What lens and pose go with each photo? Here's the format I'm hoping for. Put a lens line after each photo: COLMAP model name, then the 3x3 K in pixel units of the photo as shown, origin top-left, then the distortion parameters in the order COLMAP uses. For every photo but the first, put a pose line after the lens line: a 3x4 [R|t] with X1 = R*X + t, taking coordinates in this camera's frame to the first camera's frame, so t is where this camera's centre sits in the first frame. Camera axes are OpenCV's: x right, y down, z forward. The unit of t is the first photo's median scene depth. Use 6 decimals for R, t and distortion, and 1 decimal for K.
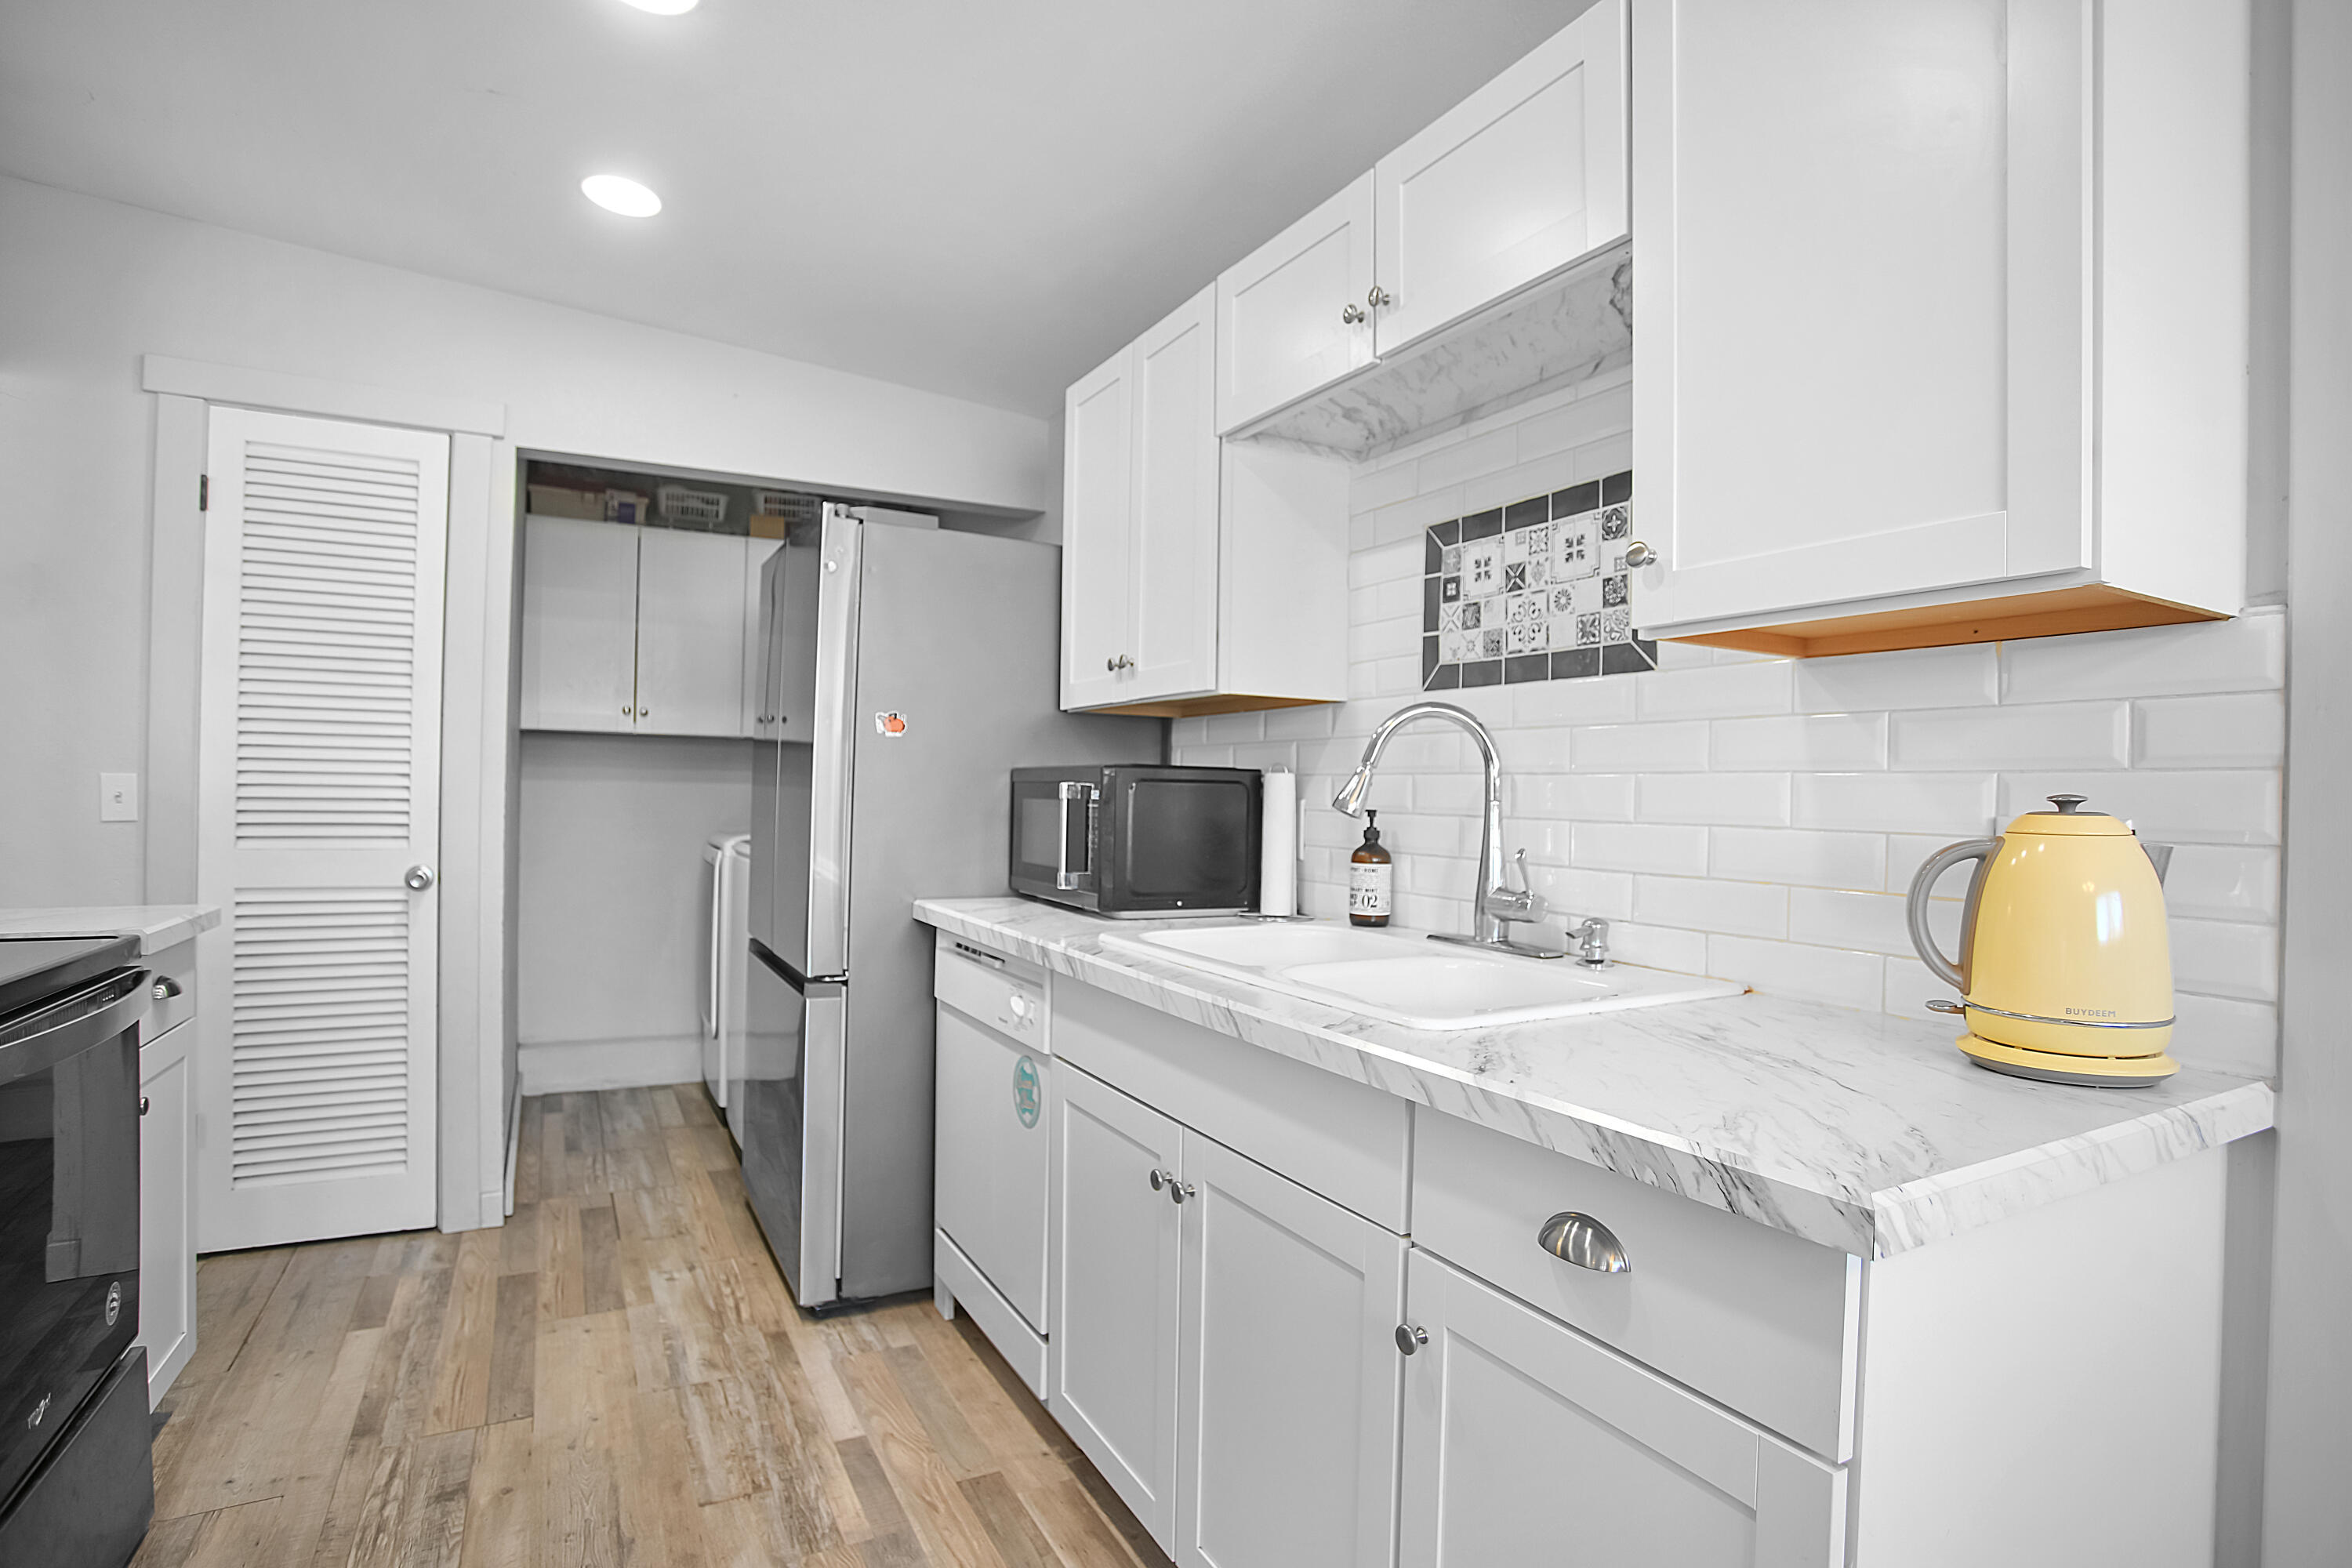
lens RADIAL K [[1163.4, 0, 1160.4], [0, 1163.4, 793.1], [0, 0, 1]] dist [-0.074152, 0.028236]
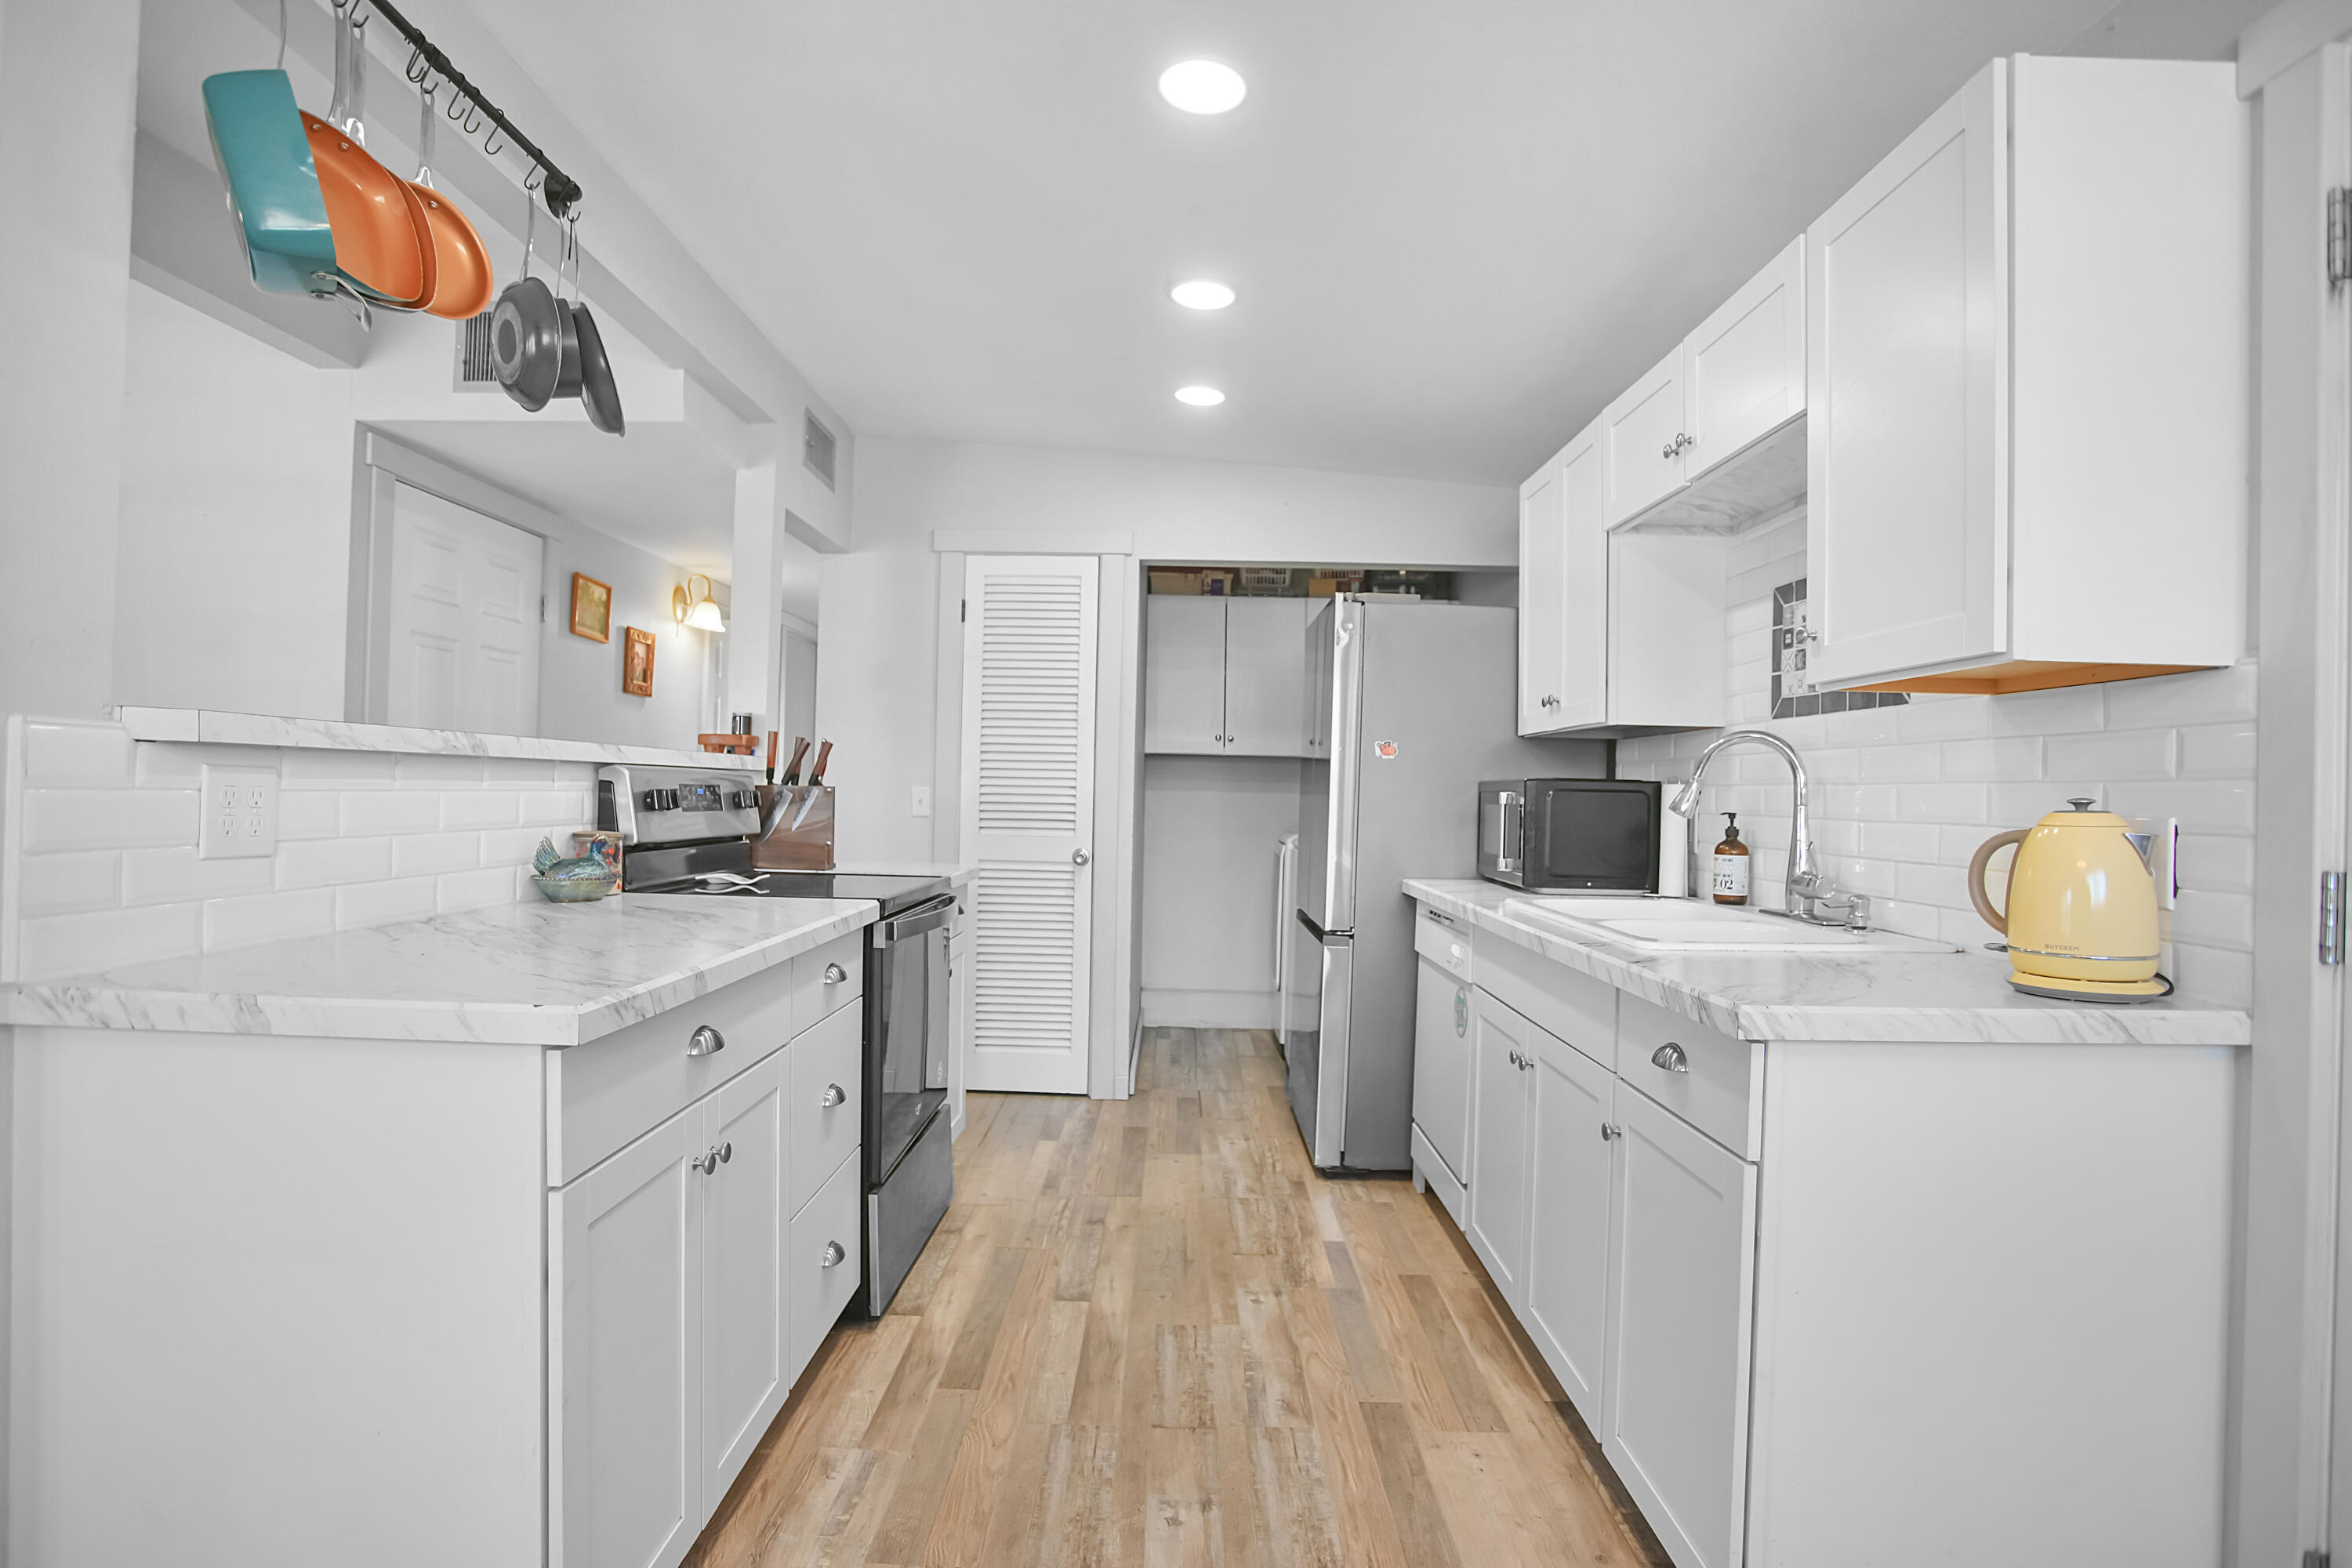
lens RADIAL K [[1163.4, 0, 1164.4], [0, 1163.4, 777.9], [0, 0, 1]] dist [-0.074152, 0.028236]
pose [[0.878030, -0.006644, -0.478560, 0.236917], [-0.004077, 0.999764, -0.021361, 0.005174], [0.478588, 0.020707, 0.877795, -0.398104]]
